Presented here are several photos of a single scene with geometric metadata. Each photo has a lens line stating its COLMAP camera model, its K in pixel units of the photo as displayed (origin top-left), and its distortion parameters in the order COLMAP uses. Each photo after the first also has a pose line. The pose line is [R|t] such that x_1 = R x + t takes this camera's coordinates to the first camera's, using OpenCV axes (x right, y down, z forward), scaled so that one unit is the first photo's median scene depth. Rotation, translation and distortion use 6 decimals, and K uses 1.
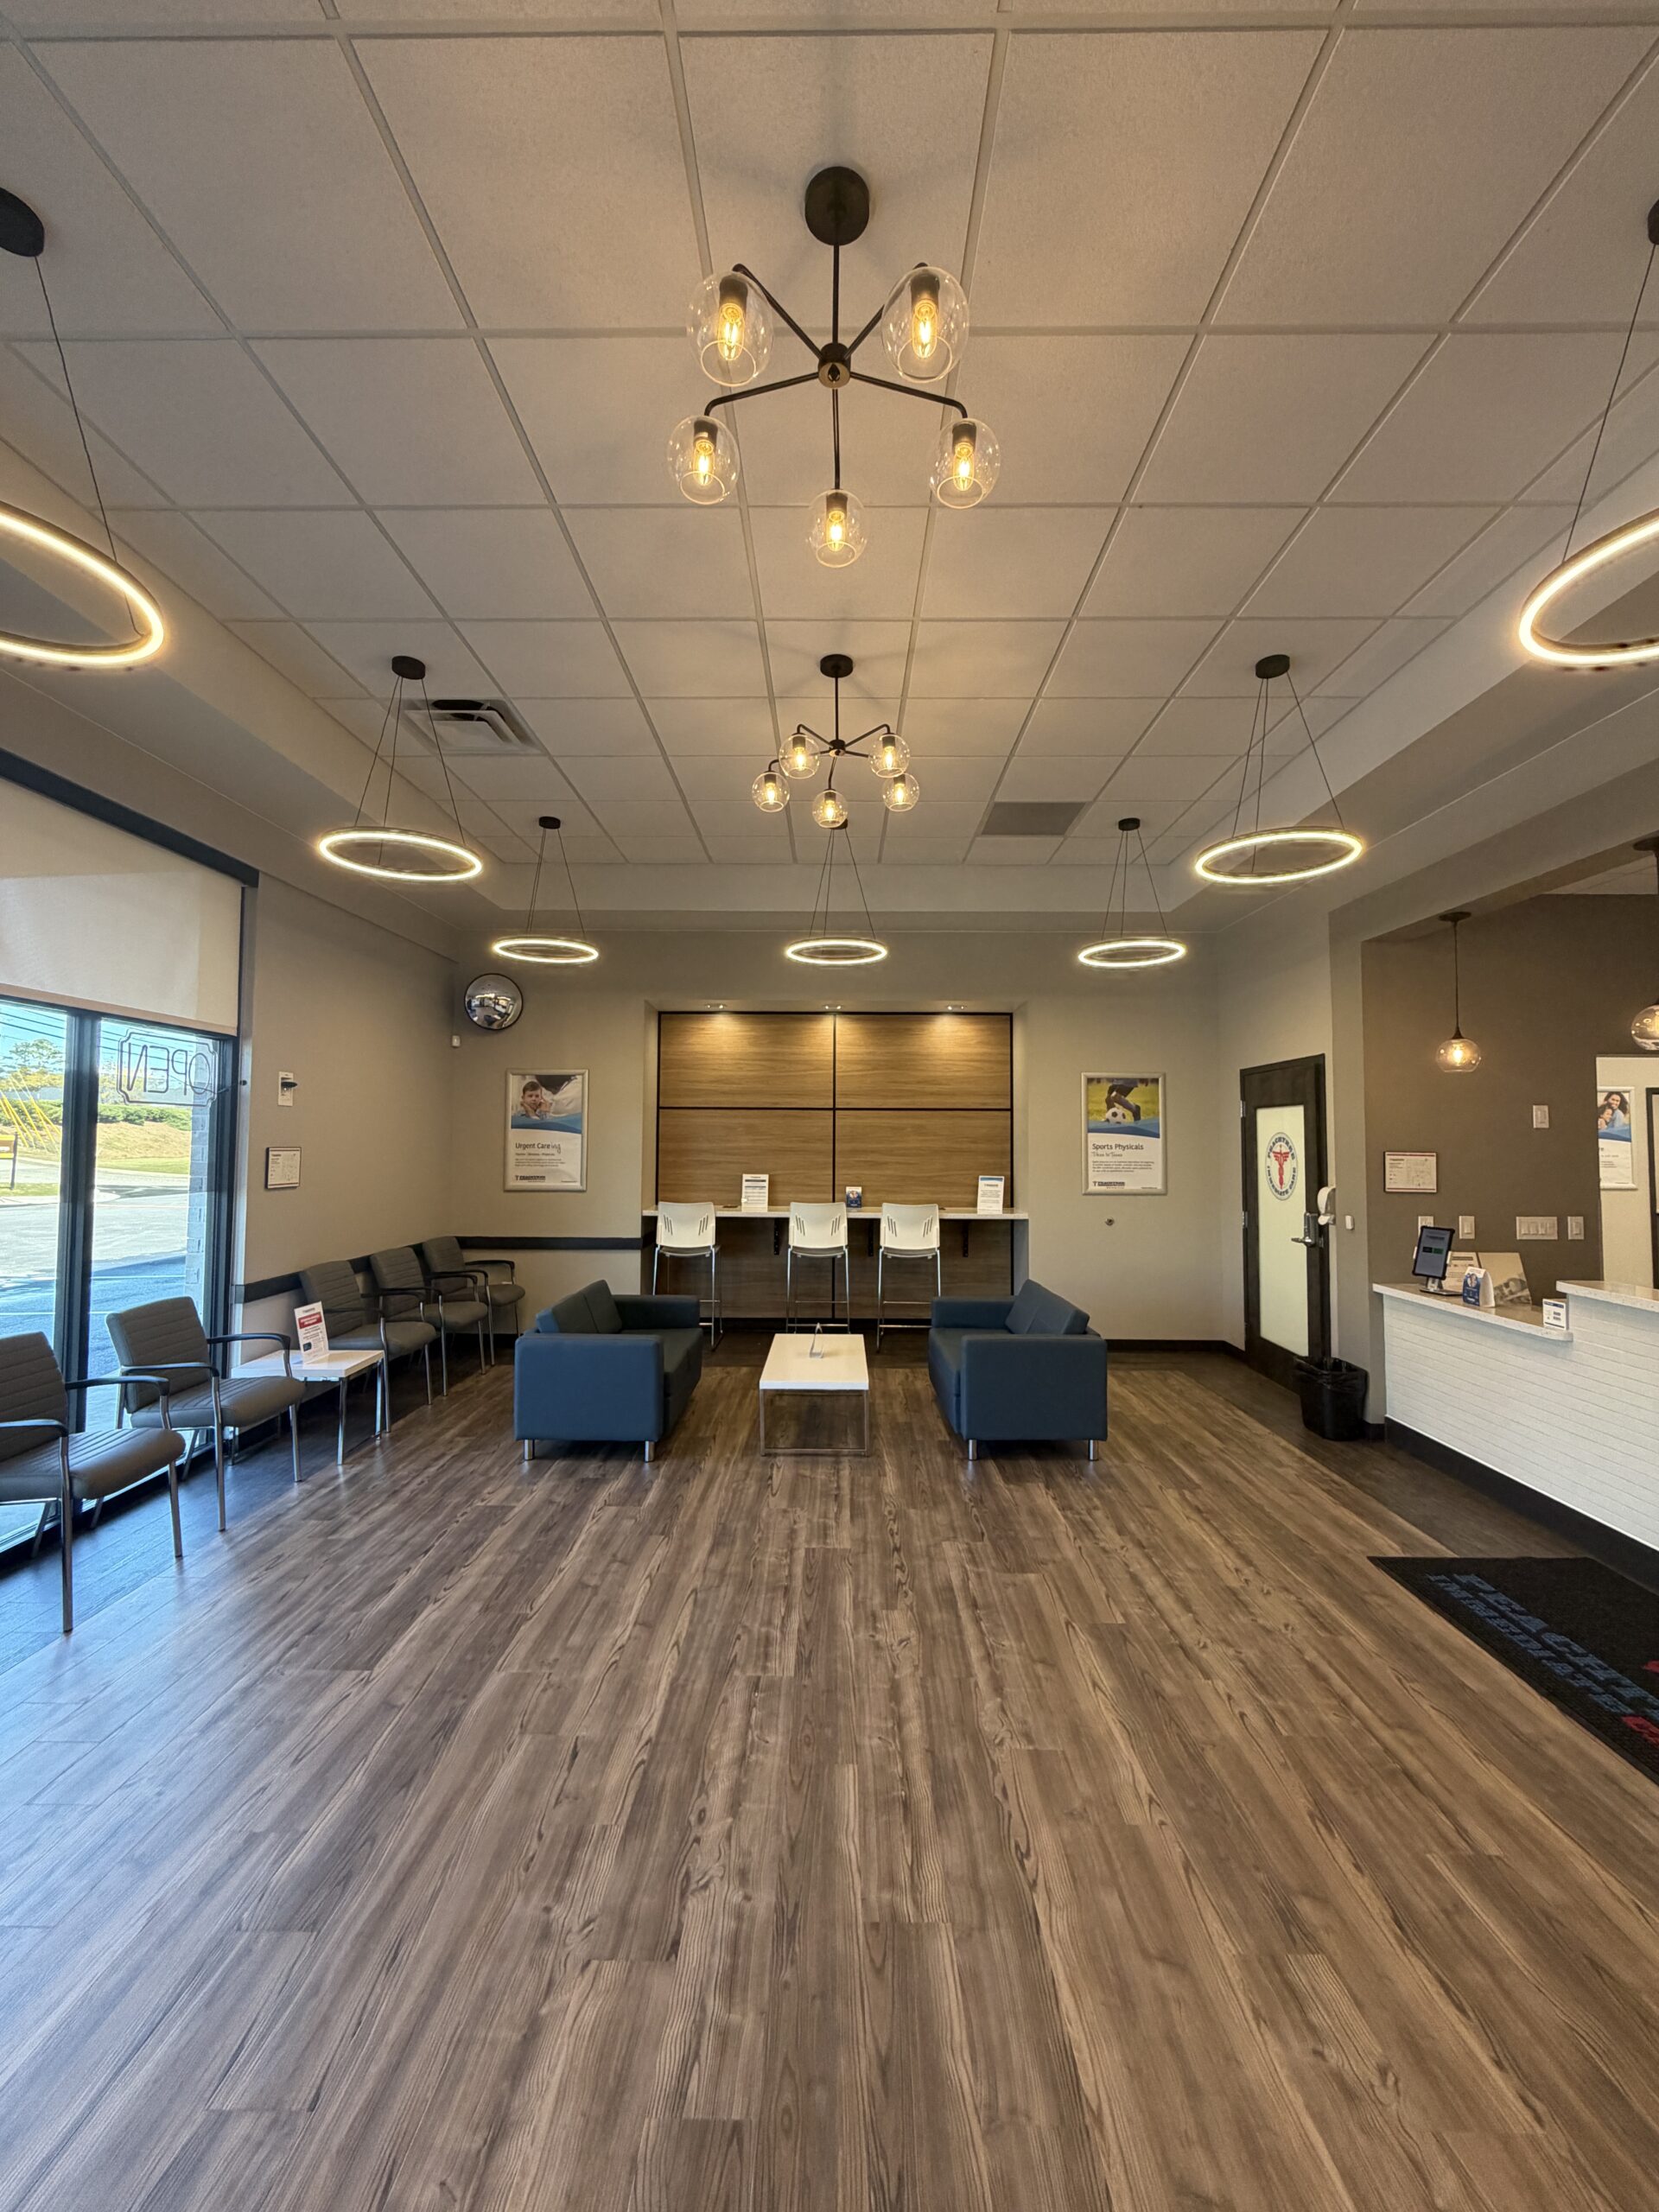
lens RADIAL K [[882.1, 0, 829.3], [0, 882.1, 1104.5], [0, 0, 1]] dist [-0.000352, -0.000076]
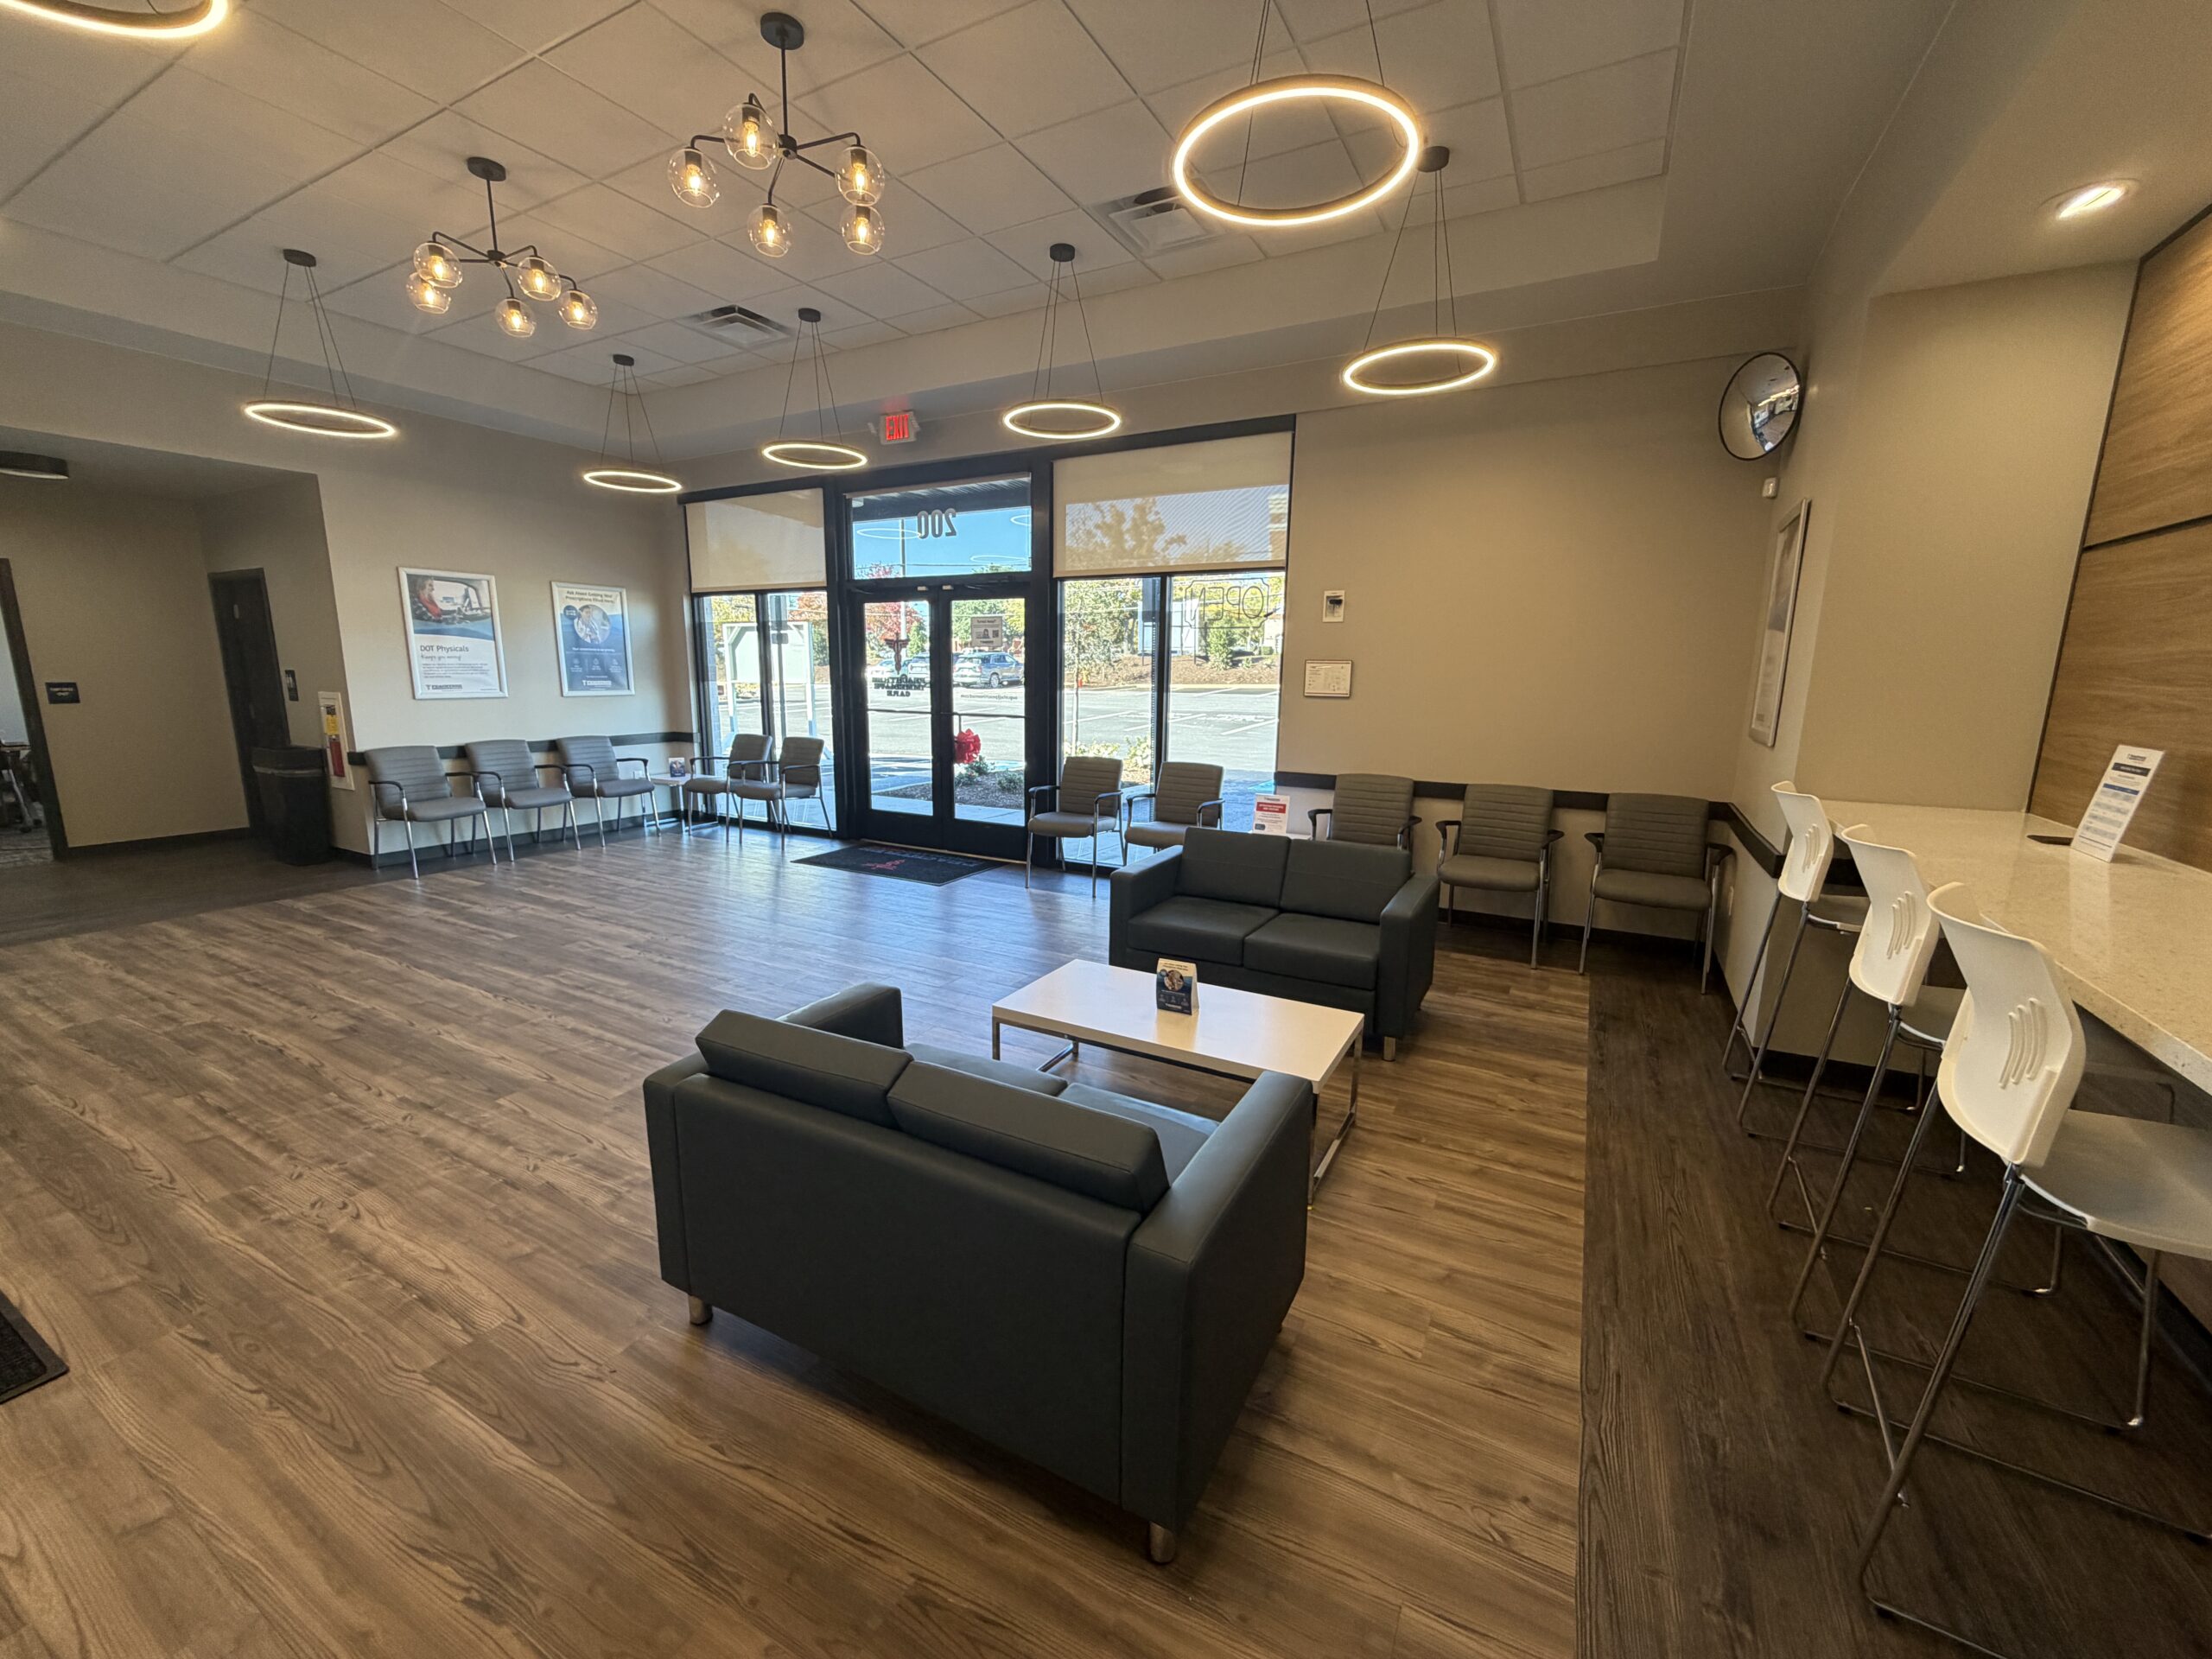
lens RADIAL K [[882.1, 0, 1107.6], [0, 882.1, 832.2], [0, 0, 1]] dist [-0.000352, -0.000076]
pose [[-0.470816, 0.151515, -0.869124, 0.972253], [0.026009, 0.987098, 0.157992, 0.149595], [0.881848, 0.051780, -0.468682, 2.408485]]
